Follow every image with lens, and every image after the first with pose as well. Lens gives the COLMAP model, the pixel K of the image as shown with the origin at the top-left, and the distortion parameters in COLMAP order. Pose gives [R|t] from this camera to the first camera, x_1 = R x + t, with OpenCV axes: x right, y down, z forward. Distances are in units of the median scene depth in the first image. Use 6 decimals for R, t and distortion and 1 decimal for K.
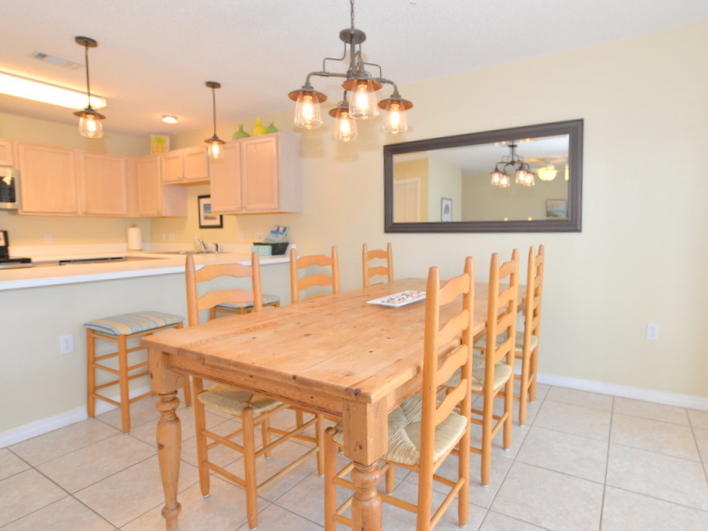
lens RADIAL K [[409.5, 0, 380.5], [0, 409.5, 257.4], [0, 0, 1]] dist [0.011948, -0.006361]
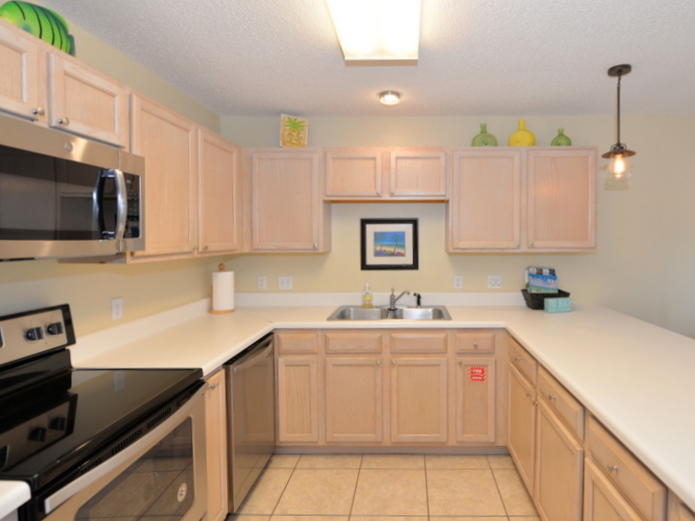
lens RADIAL K [[402.3, 0, 403.4], [0, 402.3, 242.0], [0, 0, 1]] dist [-0.003644, 0.001935]
pose [[0.855995, -0.006625, 0.516942, -0.793015], [0.033072, 0.998572, -0.041965, -0.095245], [-0.515925, 0.053018, 0.854991, 0.481479]]
